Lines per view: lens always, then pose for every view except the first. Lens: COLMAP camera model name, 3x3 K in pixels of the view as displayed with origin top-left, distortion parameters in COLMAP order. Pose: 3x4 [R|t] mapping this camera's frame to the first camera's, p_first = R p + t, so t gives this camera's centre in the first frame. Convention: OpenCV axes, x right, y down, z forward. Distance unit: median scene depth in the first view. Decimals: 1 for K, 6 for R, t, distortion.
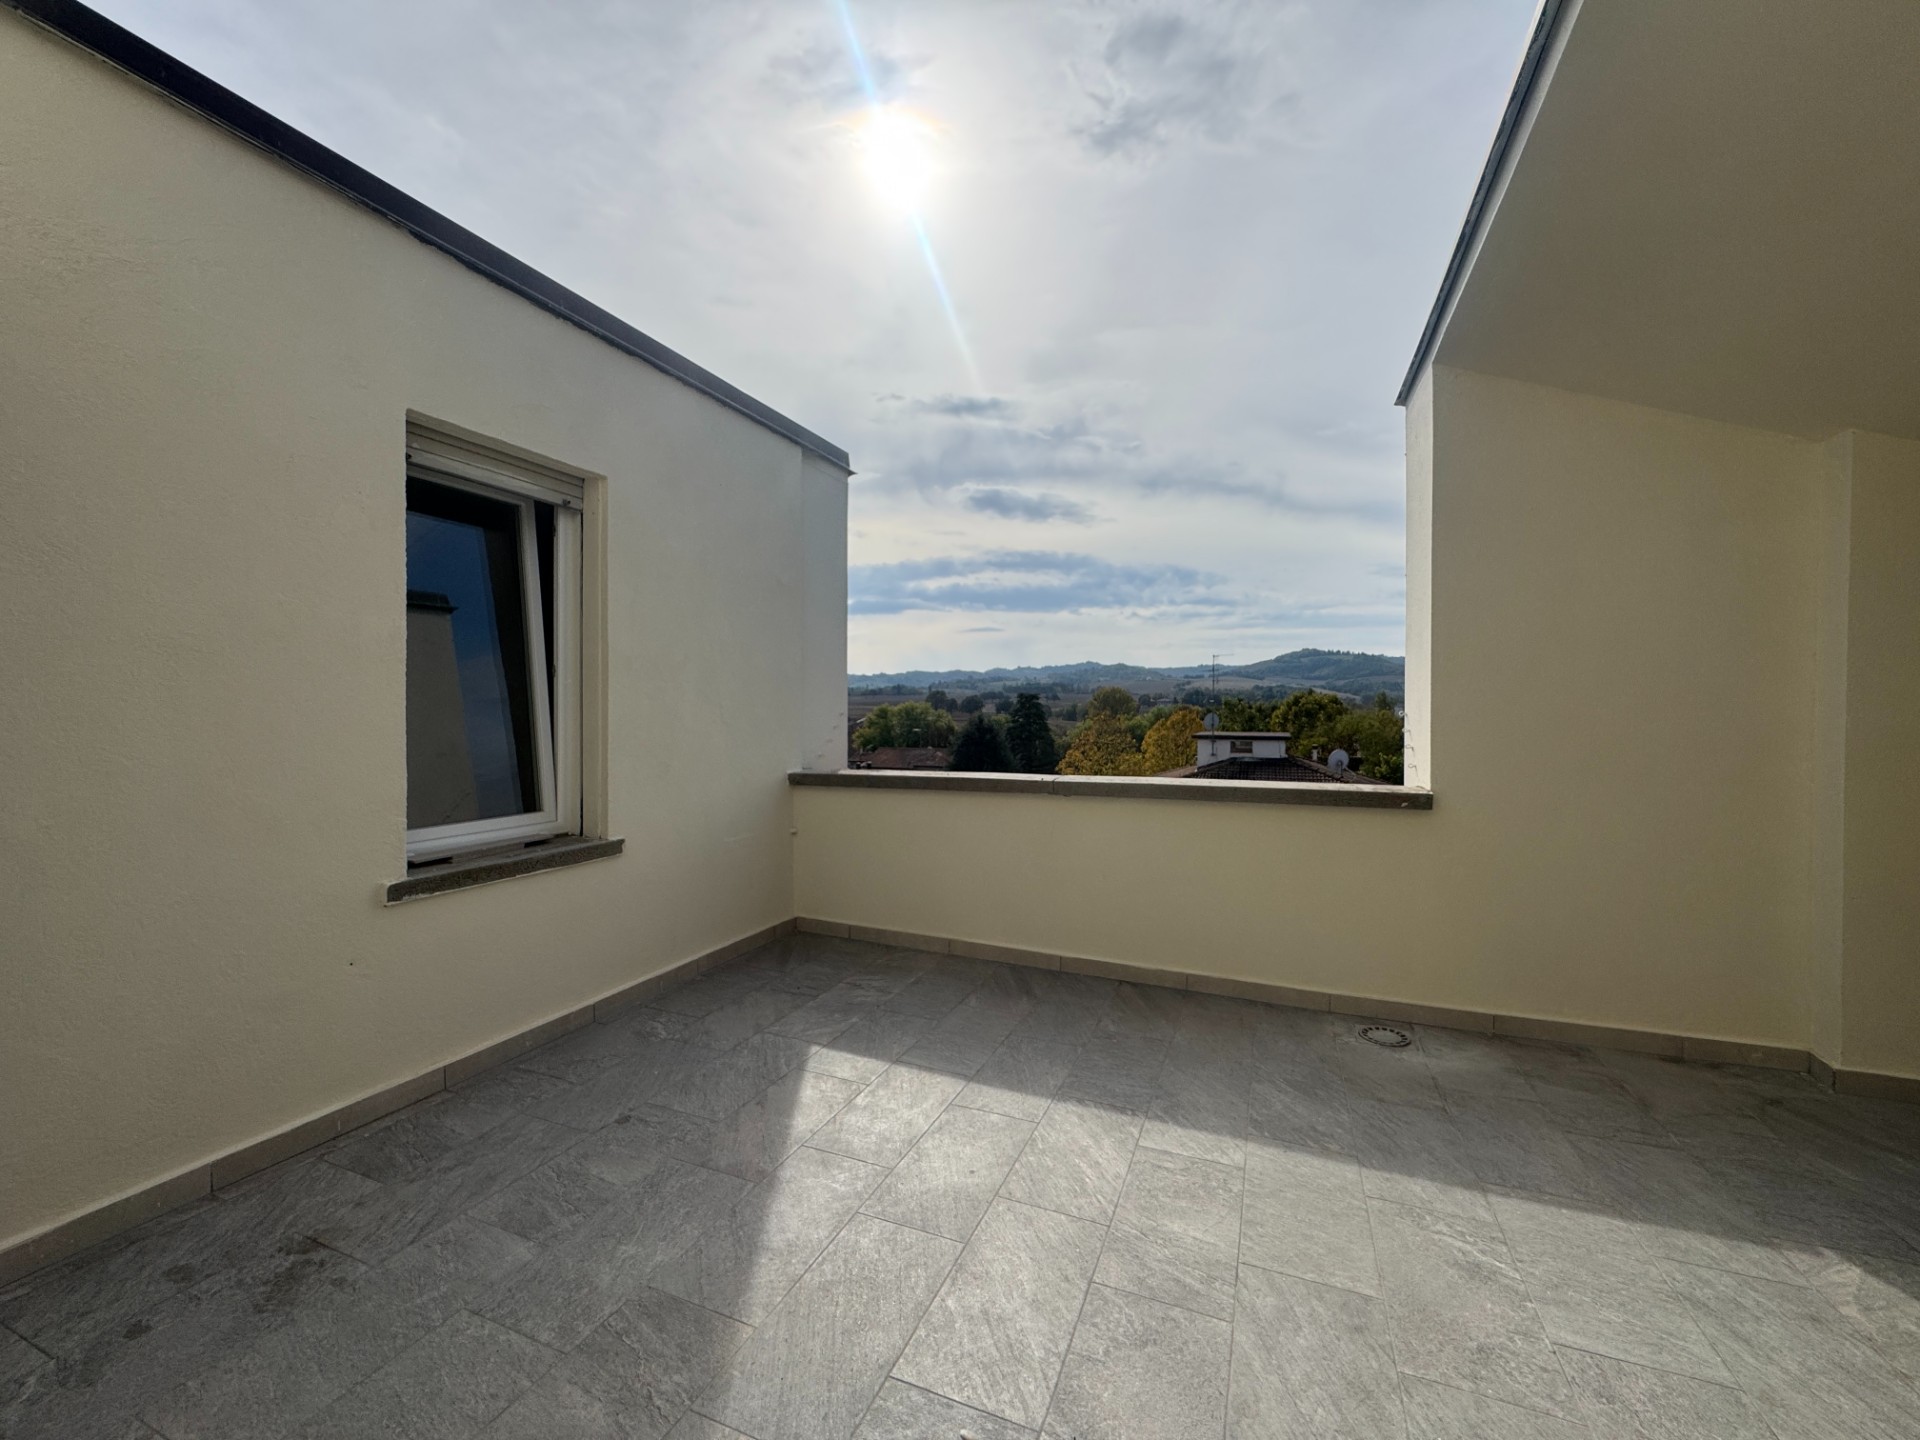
lens RADIAL K [[767.0, 0, 961.2], [0, 767.0, 717.6], [0, 0, 1]] dist [-0.004430, 0.000386]
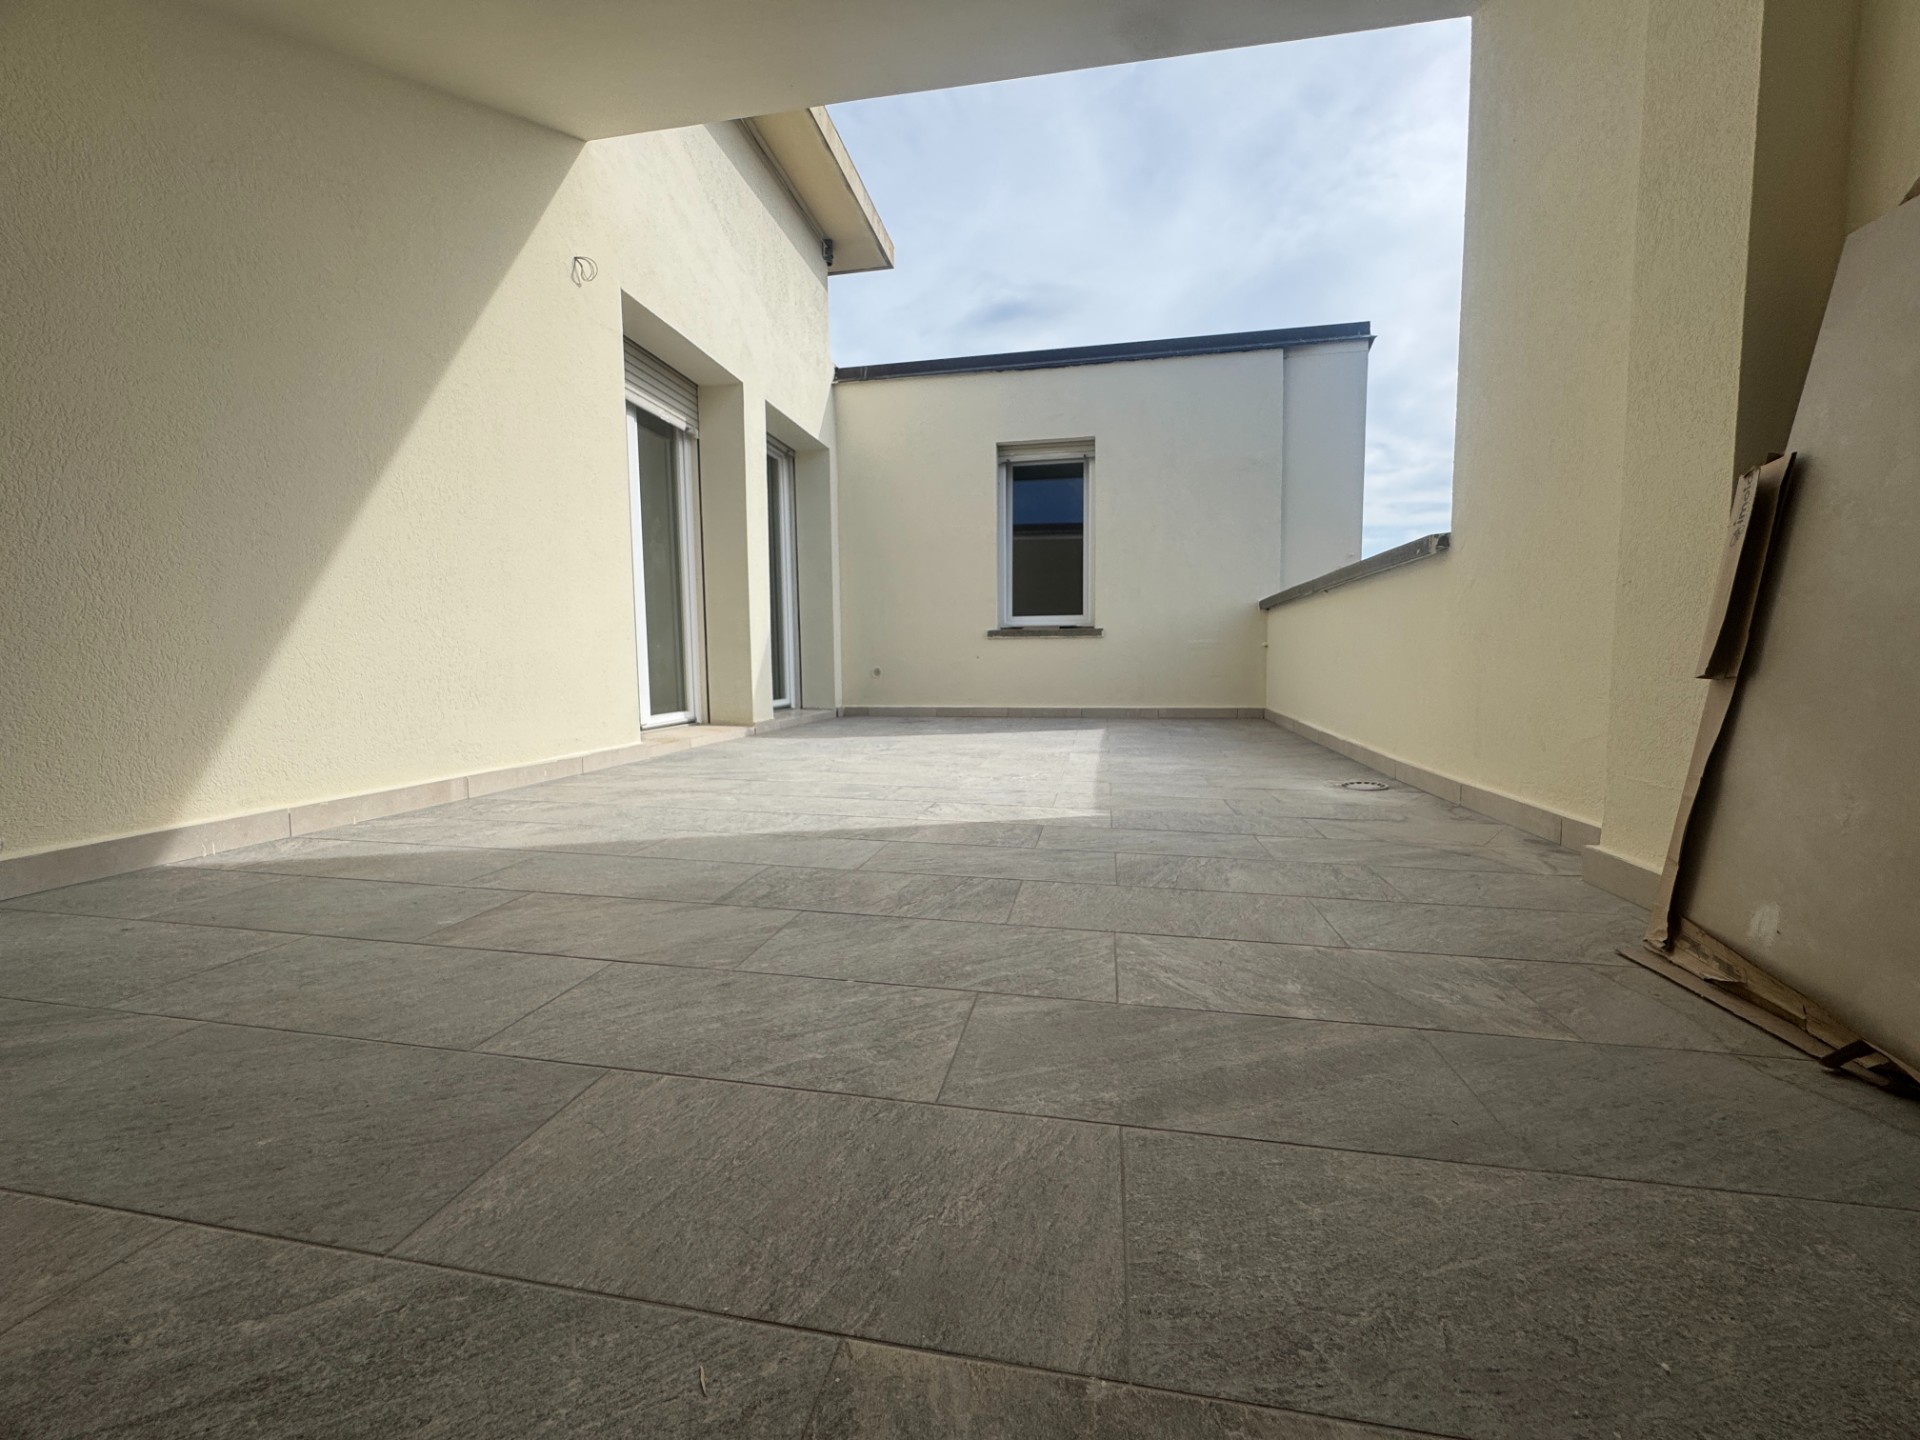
lens RADIAL K [[767.0, 0, 959.4], [0, 767.0, 709.2], [0, 0, 1]] dist [-0.004430, 0.000386]
pose [[0.205553, 0.060402, -0.976780, 0.132125], [0.002070, 0.998064, 0.062154, 0.023521], [0.978644, -0.014798, 0.205031, 0.025764]]
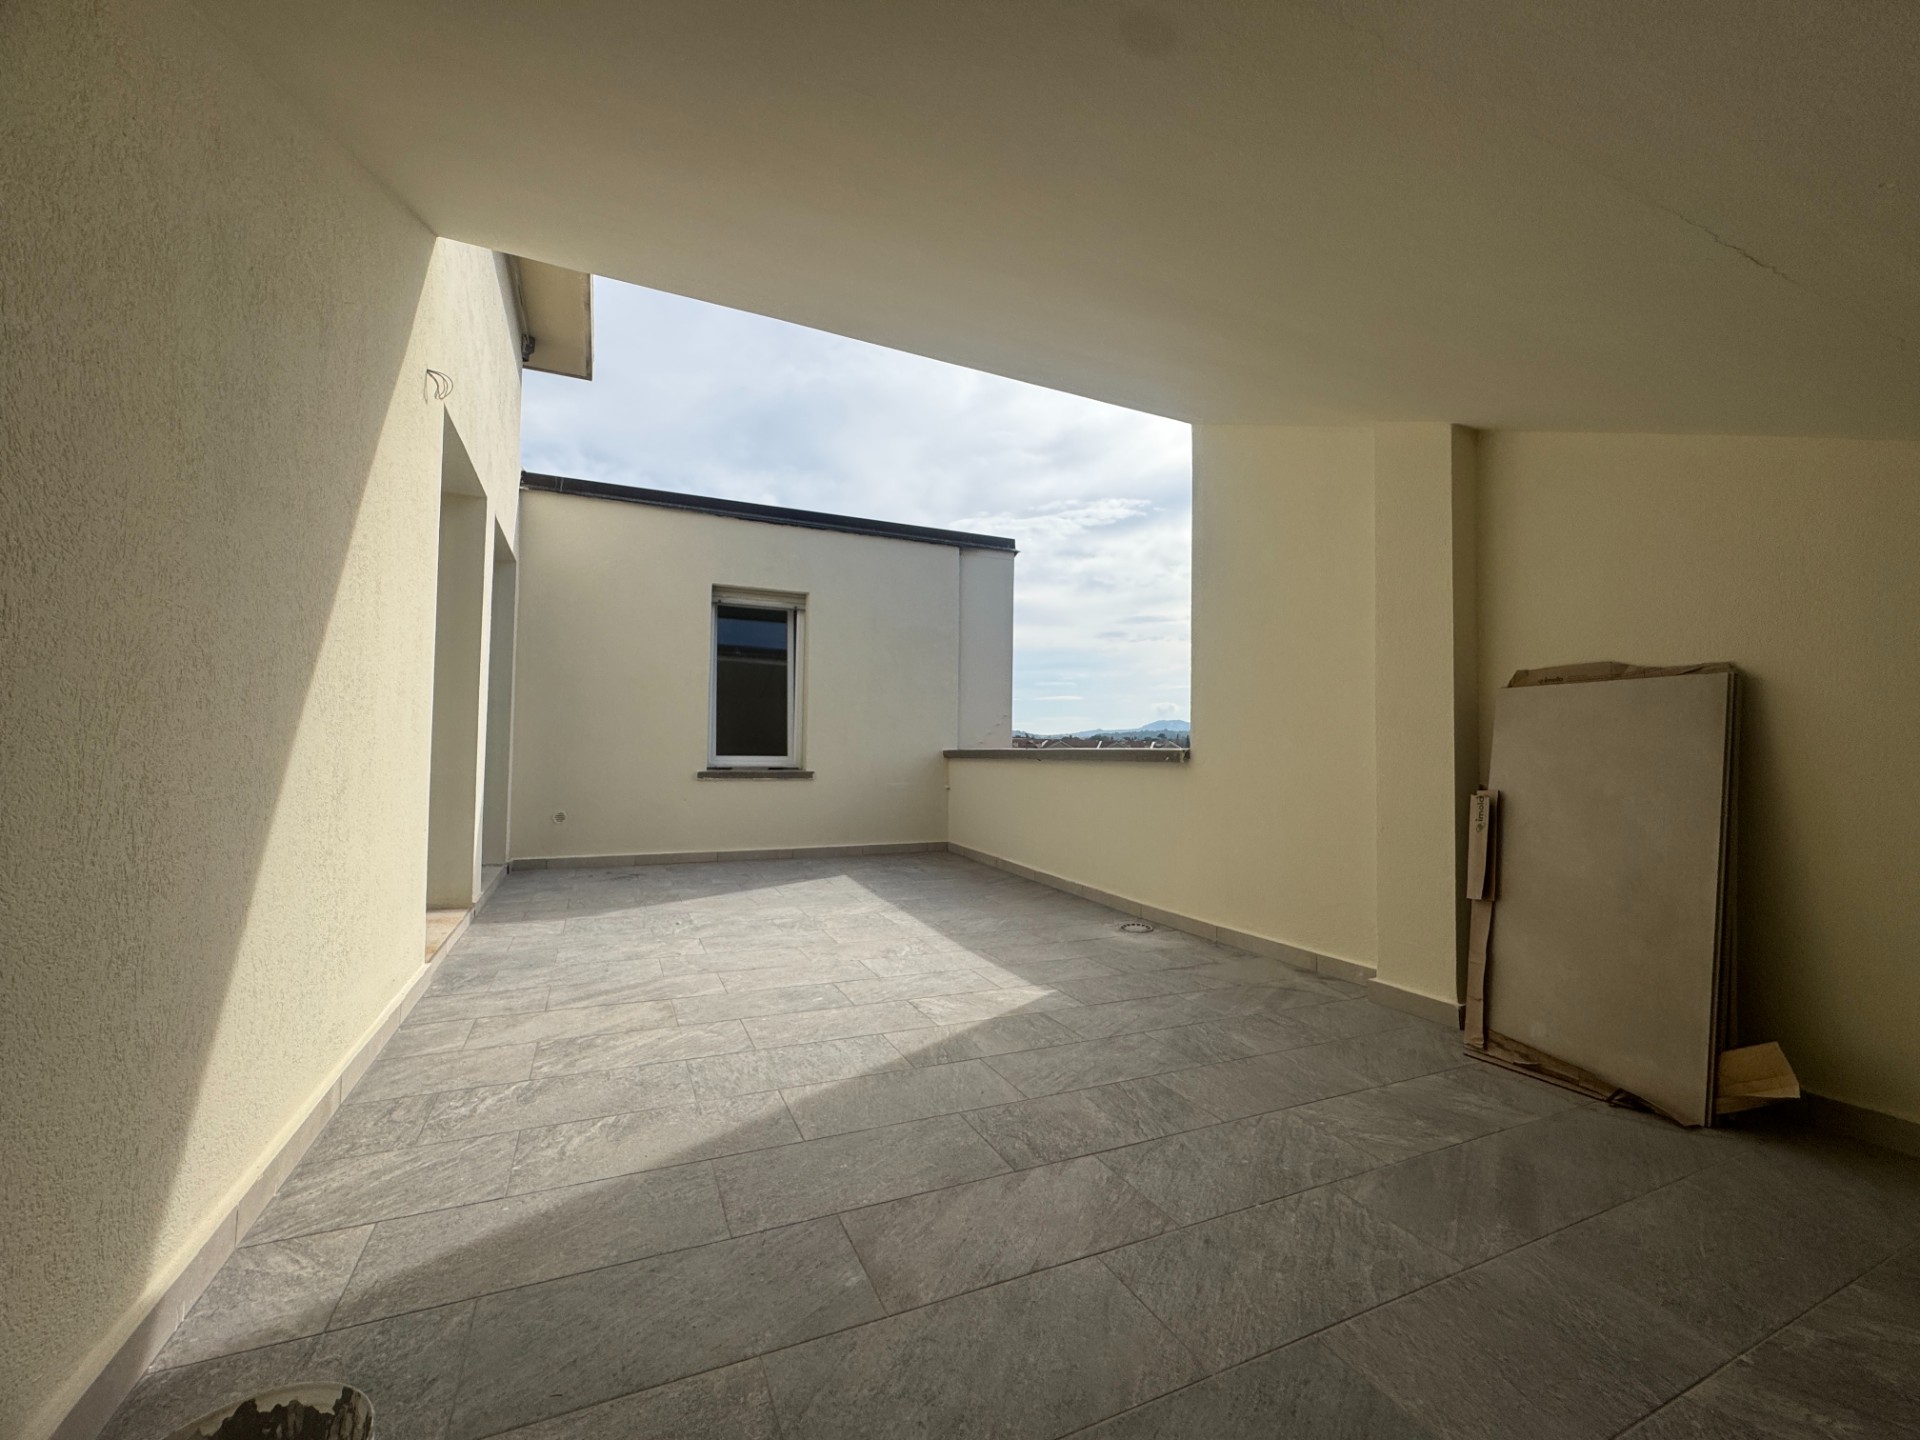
lens RADIAL K [[767.0, 0, 957.0], [0, 767.0, 704.2], [0, 0, 1]] dist [-0.004430, 0.000386]
pose [[0.734561, -0.033293, -0.677726, 0.116385], [-0.016184, 0.997652, -0.066551, 0.010979], [0.678350, 0.059854, 0.732297, -0.021029]]
